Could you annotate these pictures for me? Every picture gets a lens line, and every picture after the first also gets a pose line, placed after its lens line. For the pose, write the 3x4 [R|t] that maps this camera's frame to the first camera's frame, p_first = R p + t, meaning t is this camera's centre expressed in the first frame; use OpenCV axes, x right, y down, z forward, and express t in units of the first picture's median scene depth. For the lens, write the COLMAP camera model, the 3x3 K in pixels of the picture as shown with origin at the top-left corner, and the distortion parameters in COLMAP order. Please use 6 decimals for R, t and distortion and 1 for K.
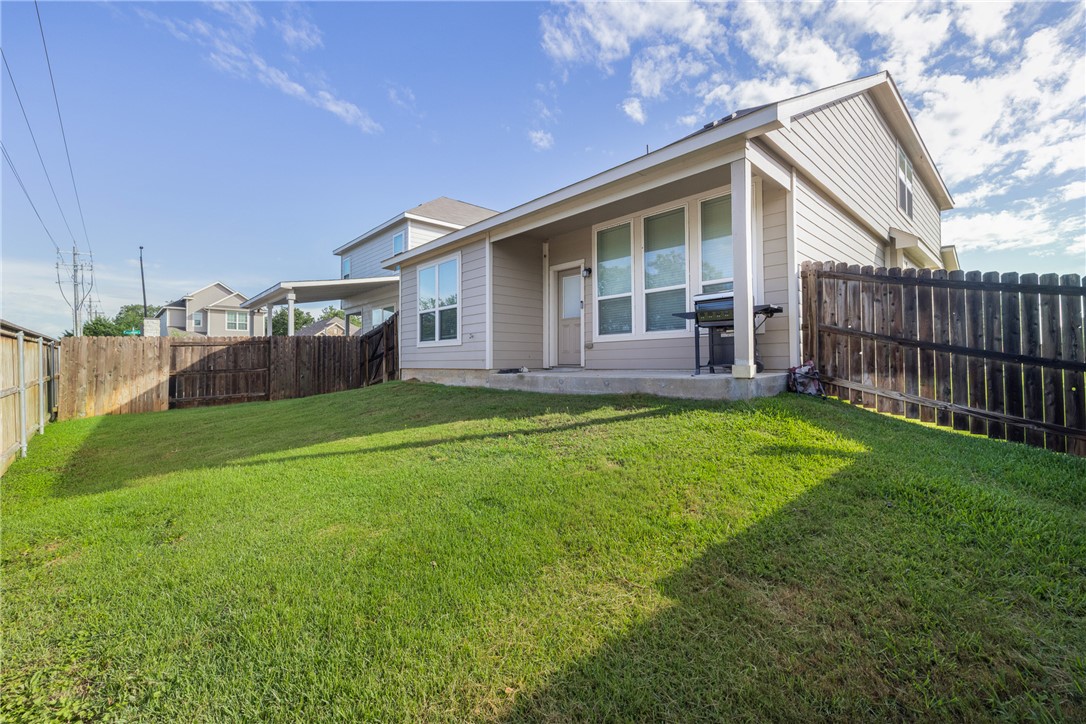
lens RADIAL K [[456.6, 0, 541.8], [0, 456.6, 358.6], [0, 0, 1]] dist [-0.000134, 0.000083]
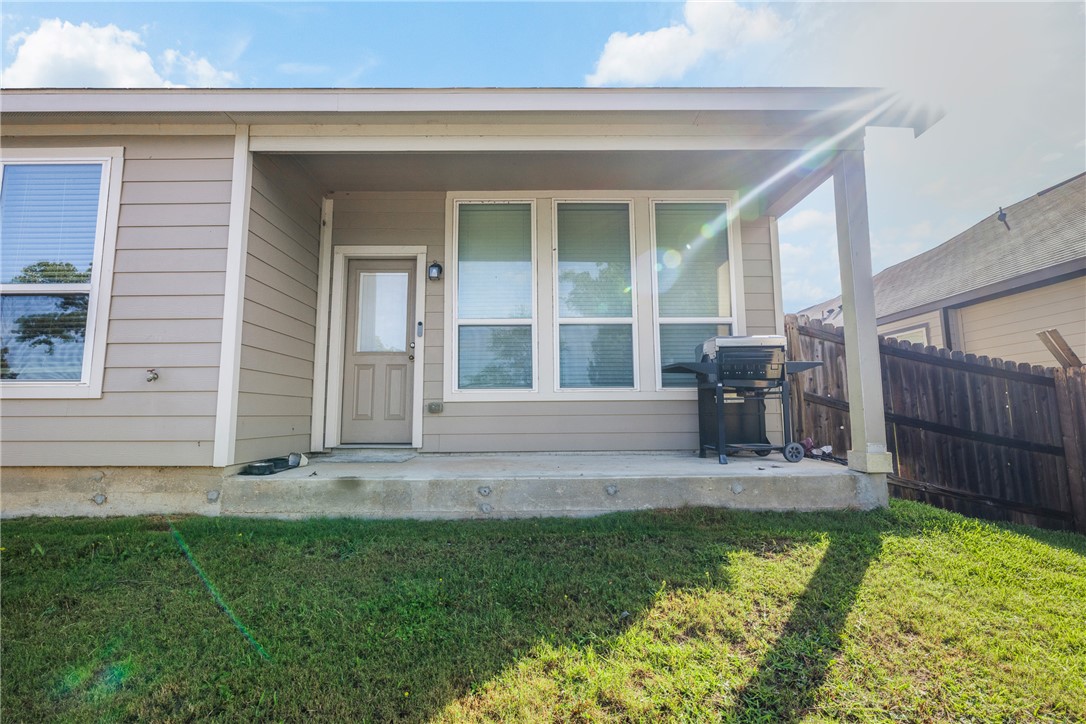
lens RADIAL K [[512.6, 0, 543.0], [0, 512.6, 362.0], [0, 0, 1]] dist [-0.003084, -0.000473]
pose [[0.675474, 0.078358, 0.733209, -0.279228], [-0.007921, 0.995051, -0.099045, -0.025181], [-0.737342, 0.061095, 0.672752, 0.558669]]
